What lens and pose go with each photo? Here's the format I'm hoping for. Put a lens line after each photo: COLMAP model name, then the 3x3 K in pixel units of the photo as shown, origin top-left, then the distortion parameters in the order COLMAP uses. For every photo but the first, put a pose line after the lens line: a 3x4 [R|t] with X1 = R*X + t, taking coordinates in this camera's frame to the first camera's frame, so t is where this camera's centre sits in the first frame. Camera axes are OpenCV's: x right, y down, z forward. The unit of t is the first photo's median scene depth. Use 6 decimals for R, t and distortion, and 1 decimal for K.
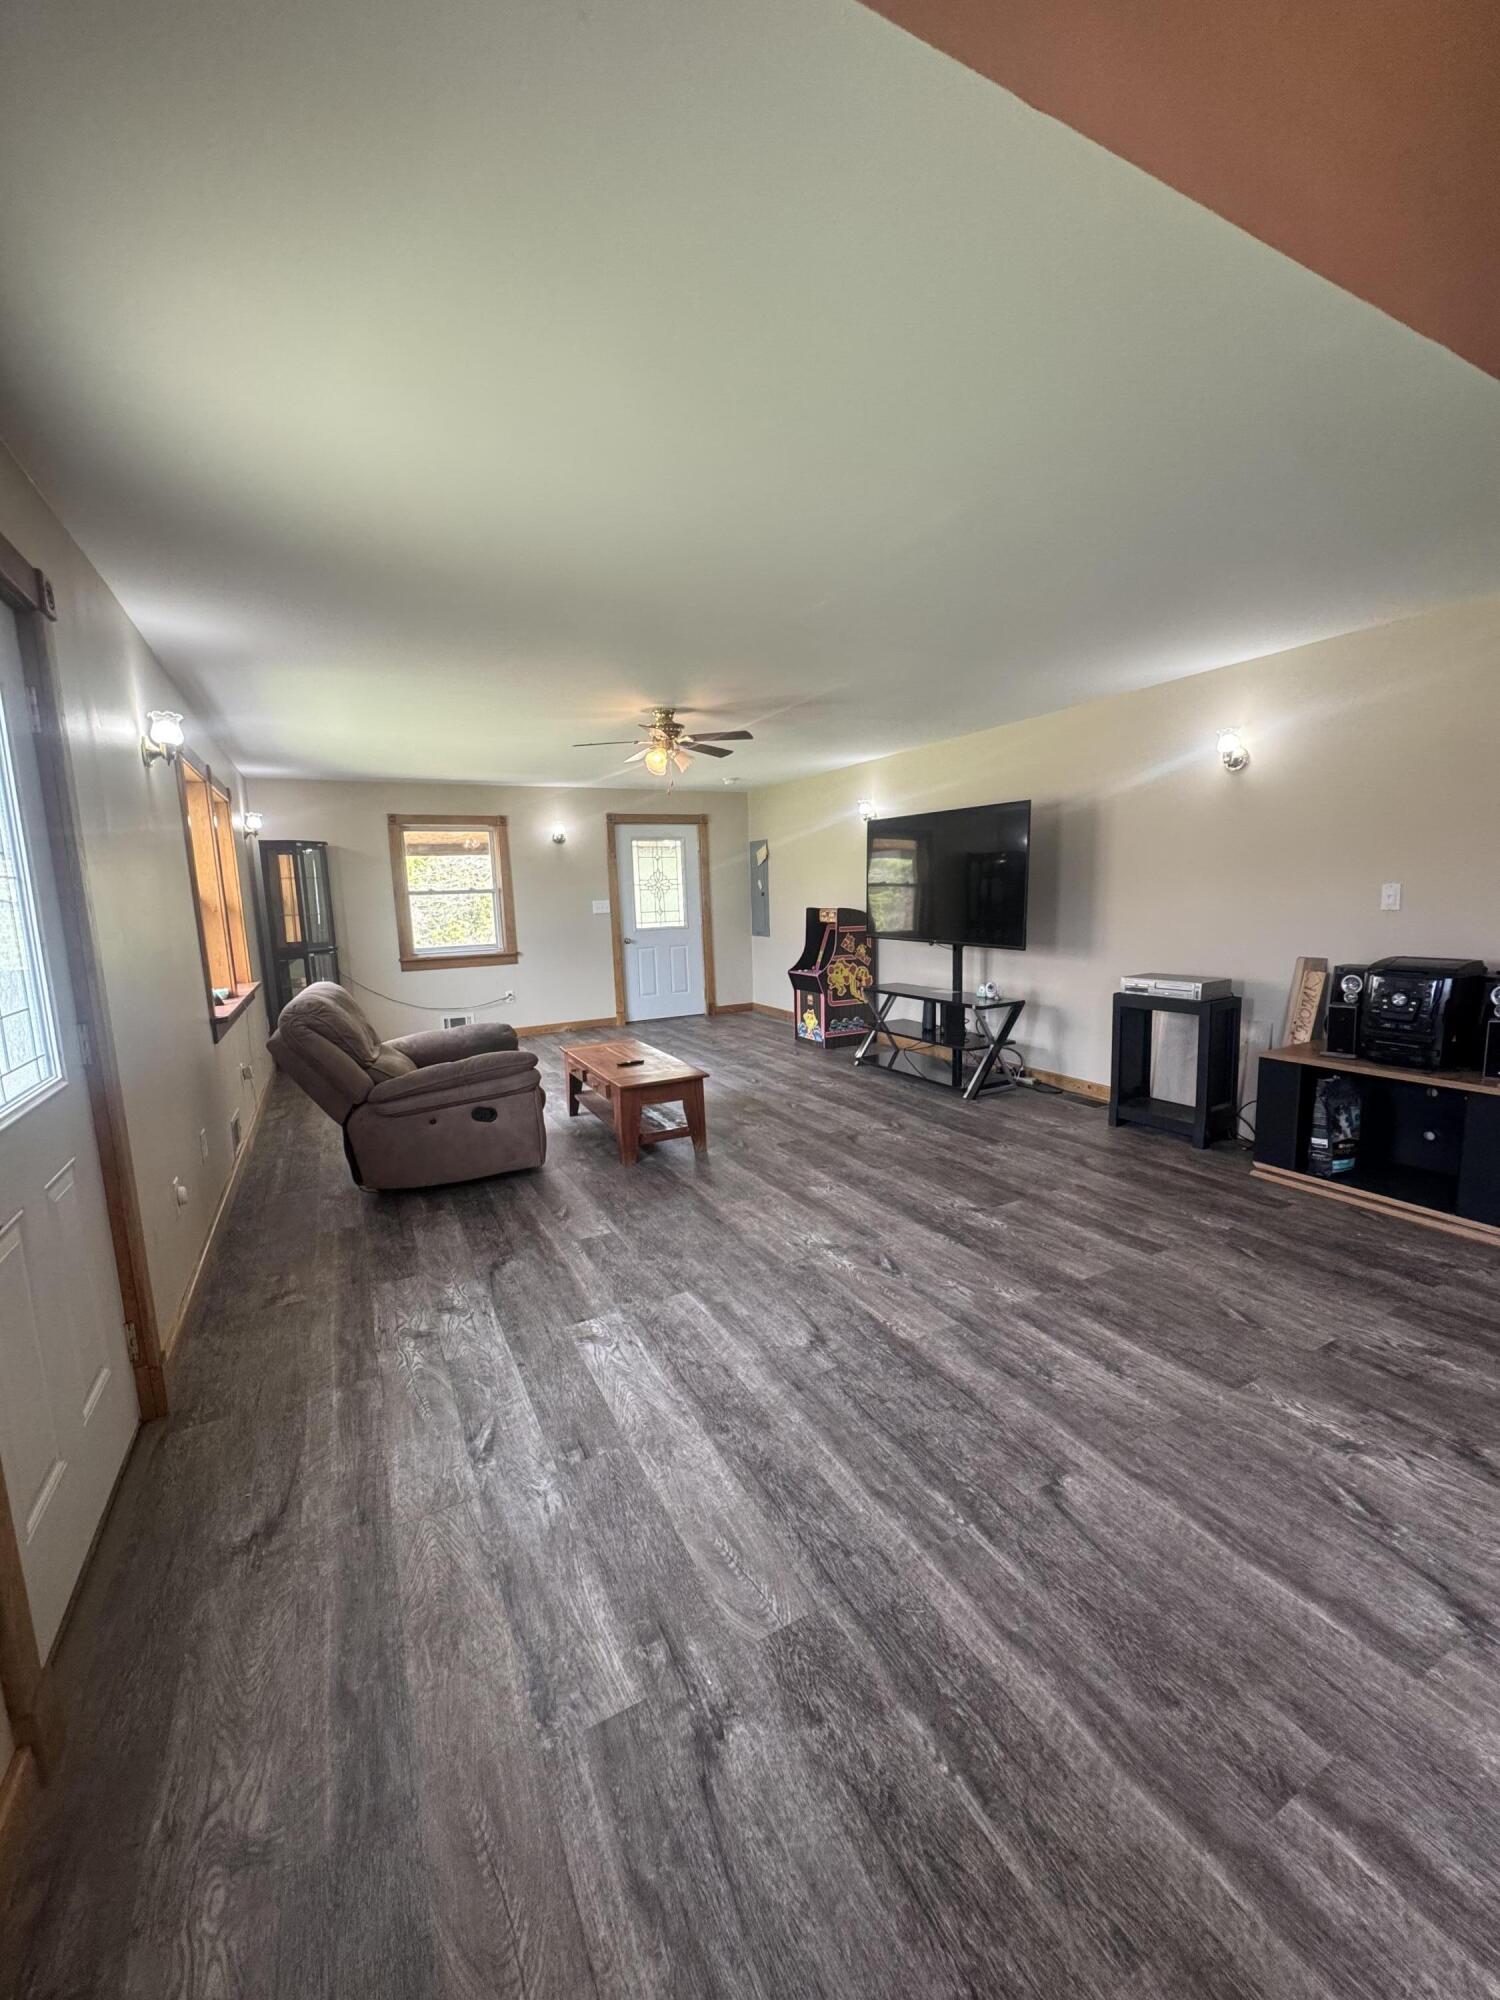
lens RADIAL K [[793.5, 0, 750.0], [0, 793.5, 1000.0], [0, 0, 1]] dist [-0.002302, 0.000397]
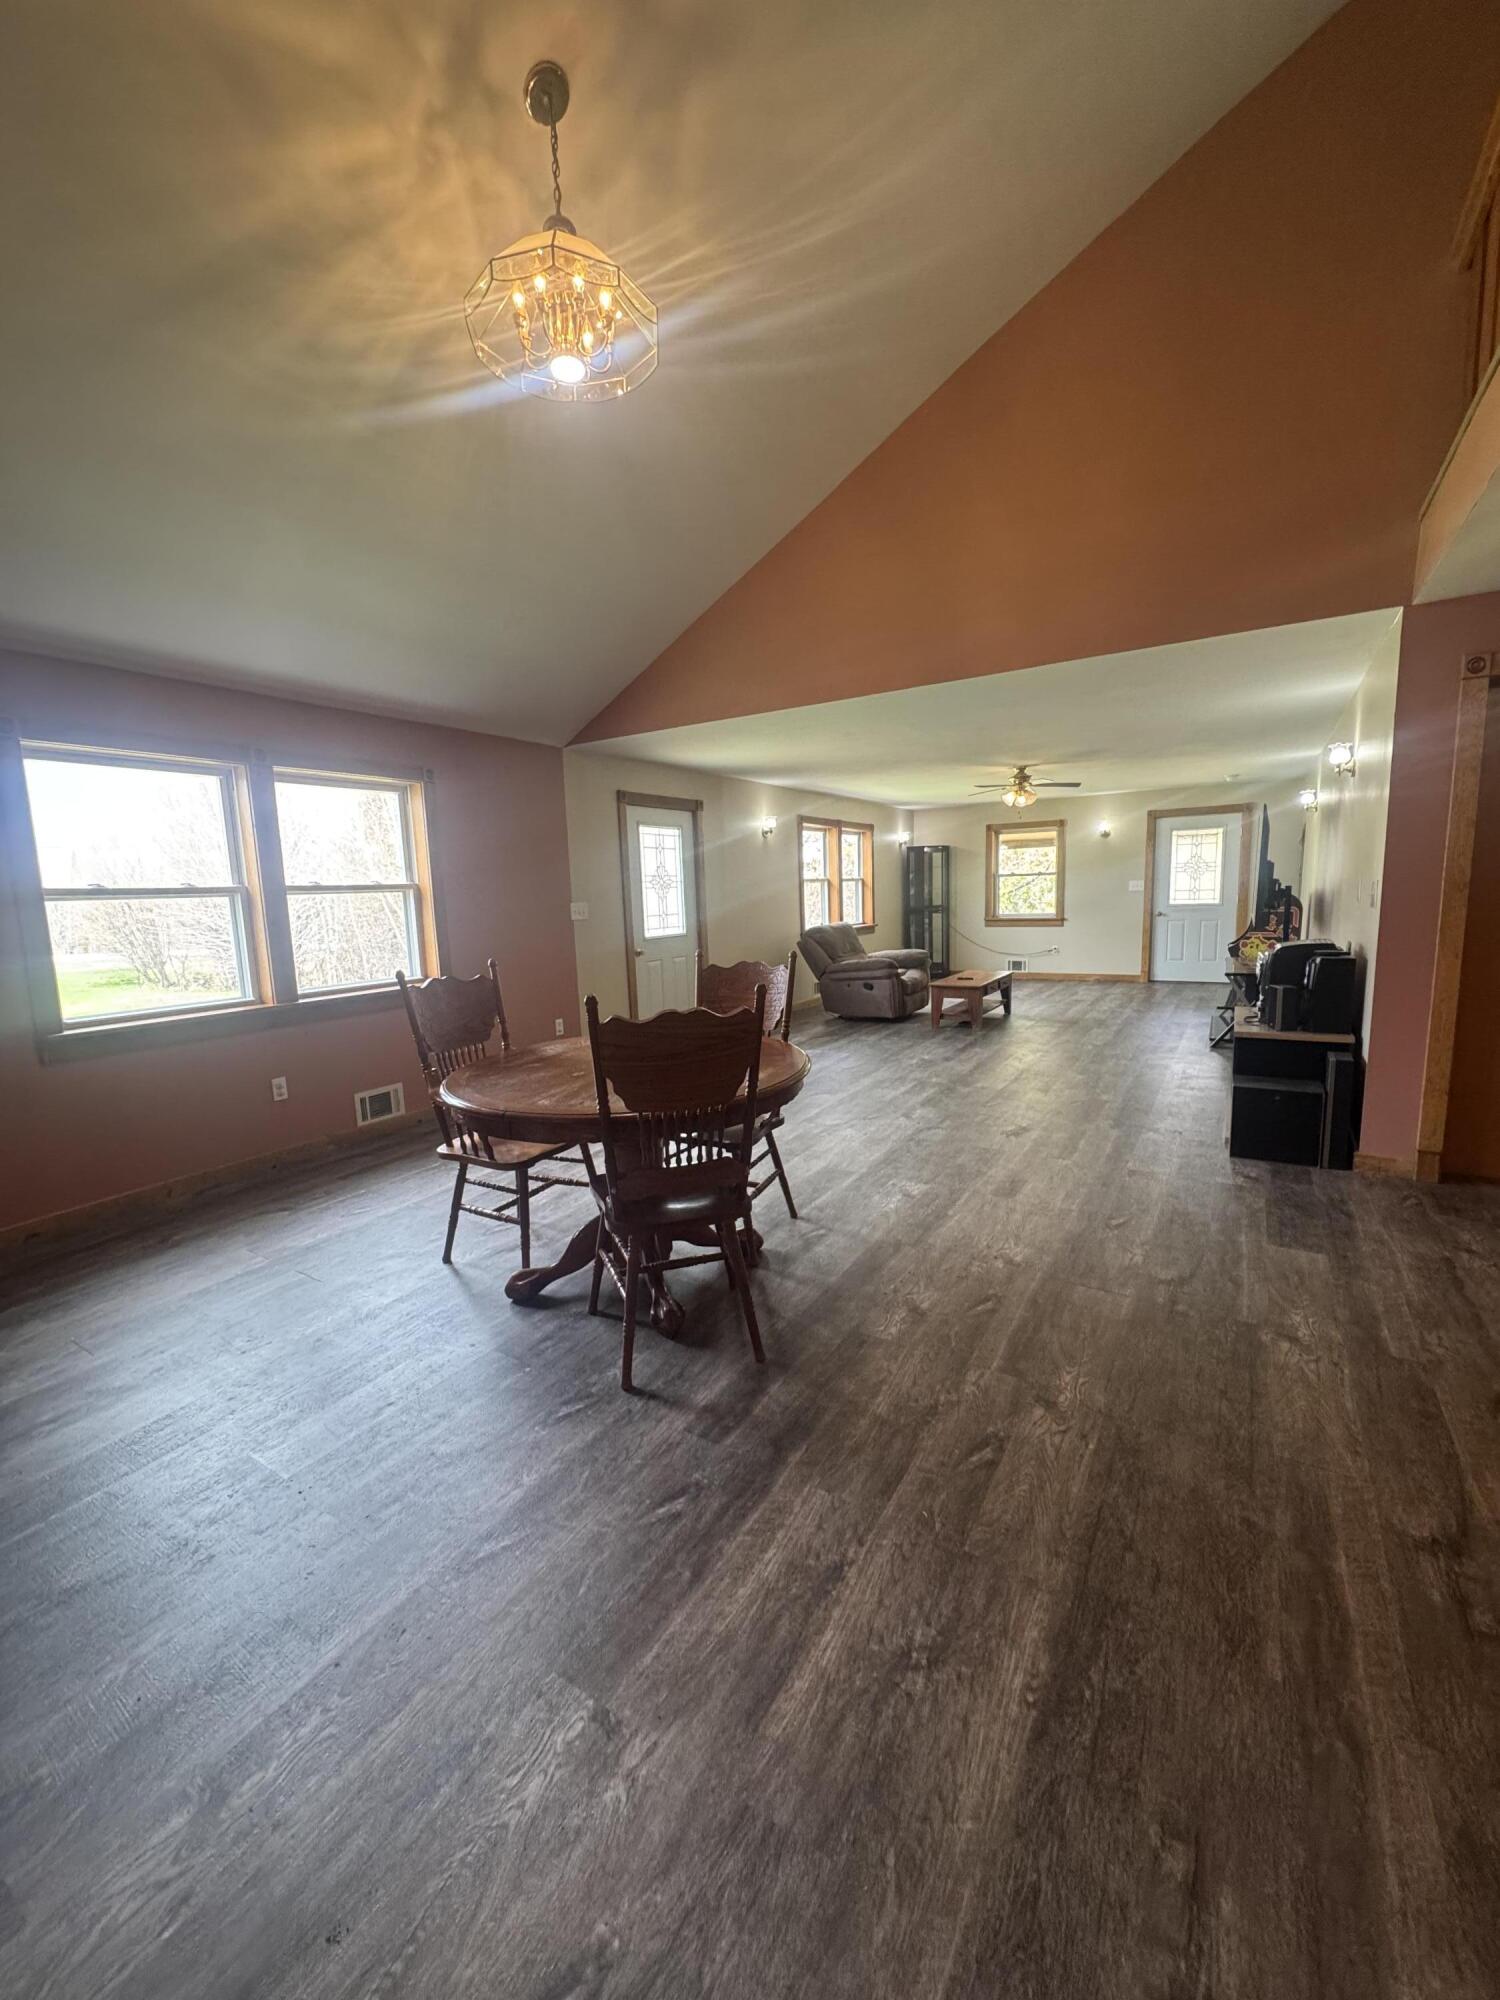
lens RADIAL K [[795.8, 0, 752.5], [0, 795.8, 997.9], [0, 0, 1]] dist [-0.000698, 0.000095]
pose [[0.508590, 0.131590, -0.850894, 1.260754], [-0.102040, 0.990499, 0.092189, 0.009099], [0.854941, 0.039938, 0.517185, -0.345969]]
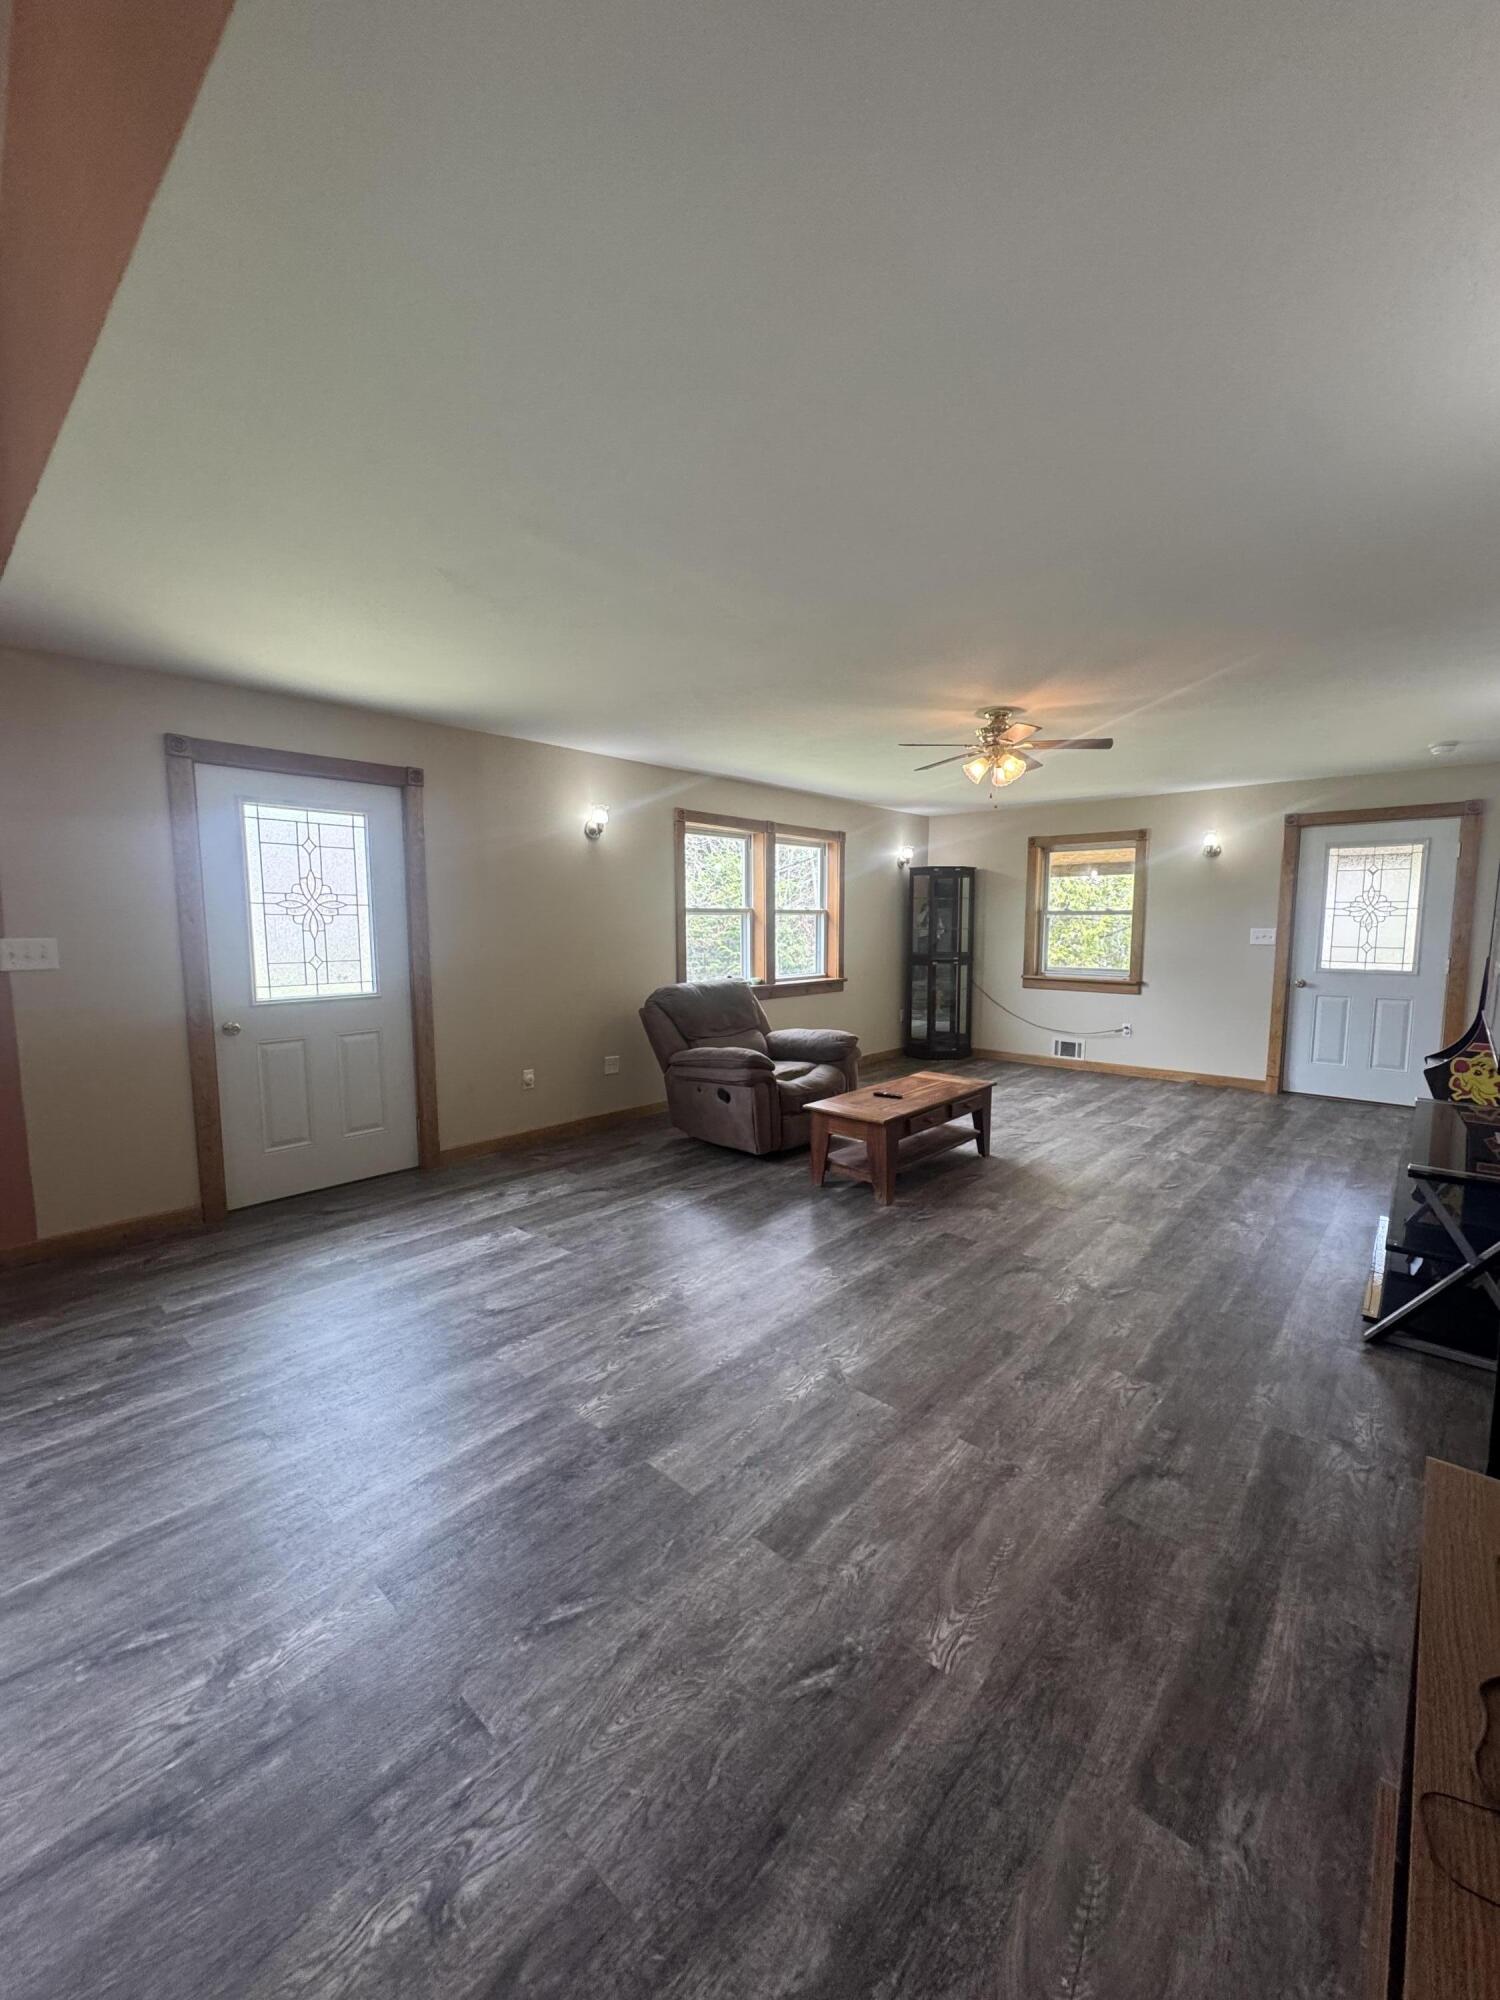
lens RADIAL K [[793.5, 0, 750.0], [0, 793.5, 1000.0], [0, 0, 1]] dist [-0.002302, 0.000397]
pose [[0.348847, 0.125625, -0.928722, 0.768101], [-0.139696, 0.986874, 0.081018, -0.102623], [0.926710, 0.101476, 0.361818, 0.551766]]
